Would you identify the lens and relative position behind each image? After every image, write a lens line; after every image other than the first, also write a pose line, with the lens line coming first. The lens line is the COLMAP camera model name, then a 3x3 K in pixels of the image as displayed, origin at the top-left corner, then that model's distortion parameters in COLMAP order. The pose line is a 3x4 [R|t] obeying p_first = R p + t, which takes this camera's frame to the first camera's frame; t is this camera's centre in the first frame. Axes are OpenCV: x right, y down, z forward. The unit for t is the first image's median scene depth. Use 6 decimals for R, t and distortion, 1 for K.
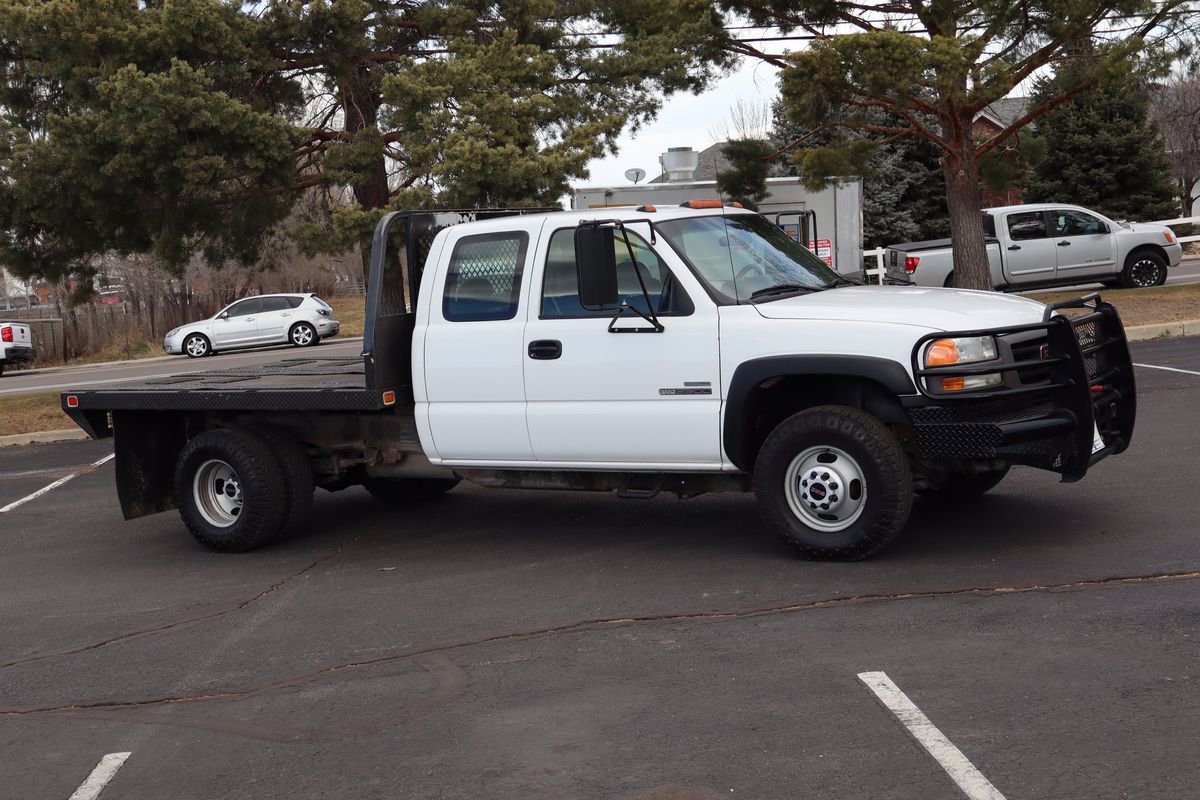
lens RADIAL K [[1543.9, 0, 600.0], [0, 1543.9, 400.0], [0, 0, 1]] dist [0.053620, 0.031633]
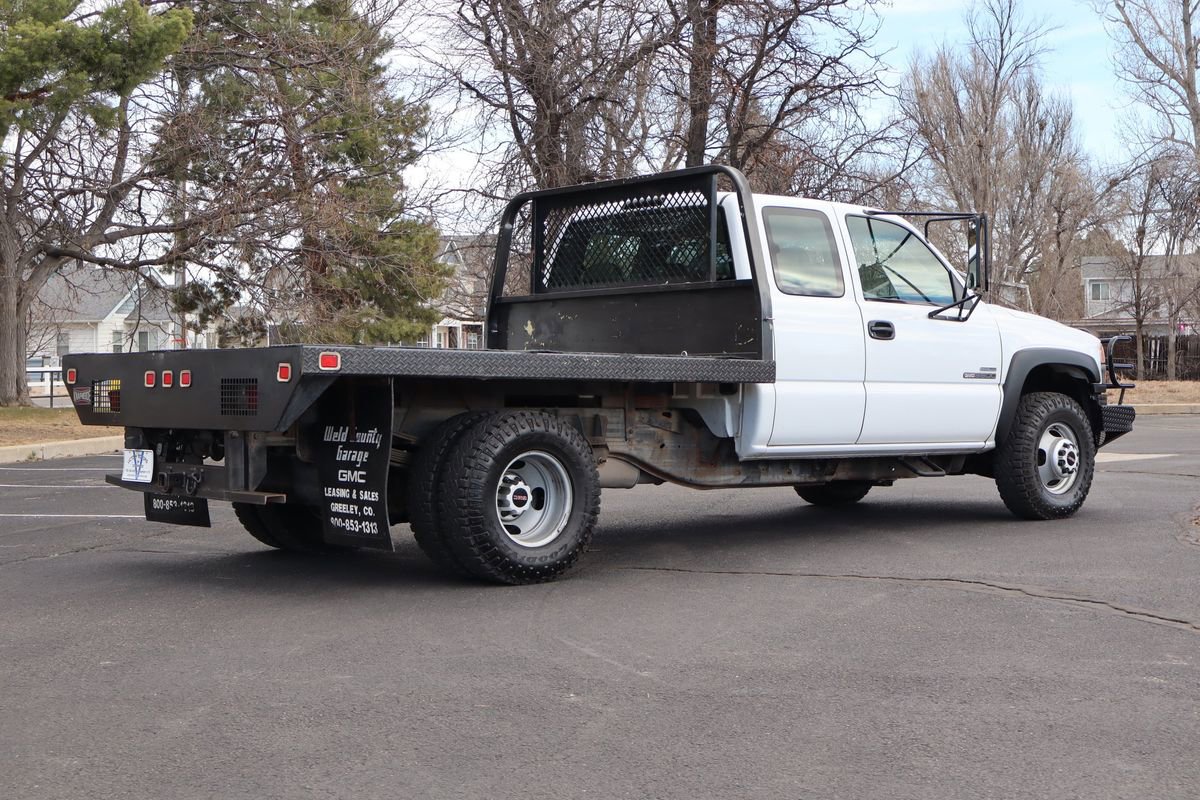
lens RADIAL K [[1749.1, 0, 568.5], [0, 1749.1, 430.6], [0, 0, 1]] dist [0.042235, 0.025143]
pose [[0.308220, 0.058275, 0.949528, -1.147872], [0.067752, 0.994243, -0.083012, 0.110266], [-0.948899, 0.089919, 0.302497, 0.837349]]
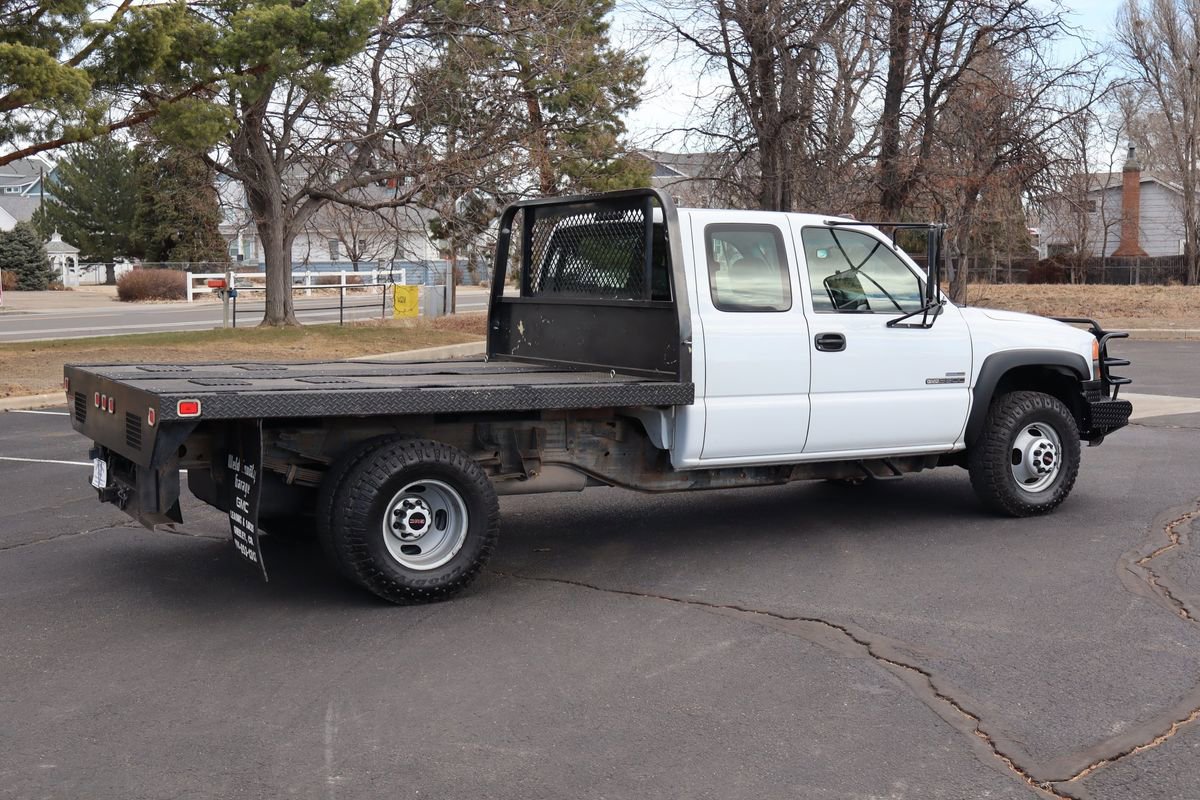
lens RADIAL K [[1460.5, 0, 594.7], [0, 1460.5, 426.4], [0, 0, 1]] dist [0.072196, 0.040659]
pose [[0.466685, -0.008426, 0.884384, -0.950632], [0.043659, 0.998955, -0.013521, 0.029136], [-0.883346, 0.044922, 0.466565, 0.672511]]
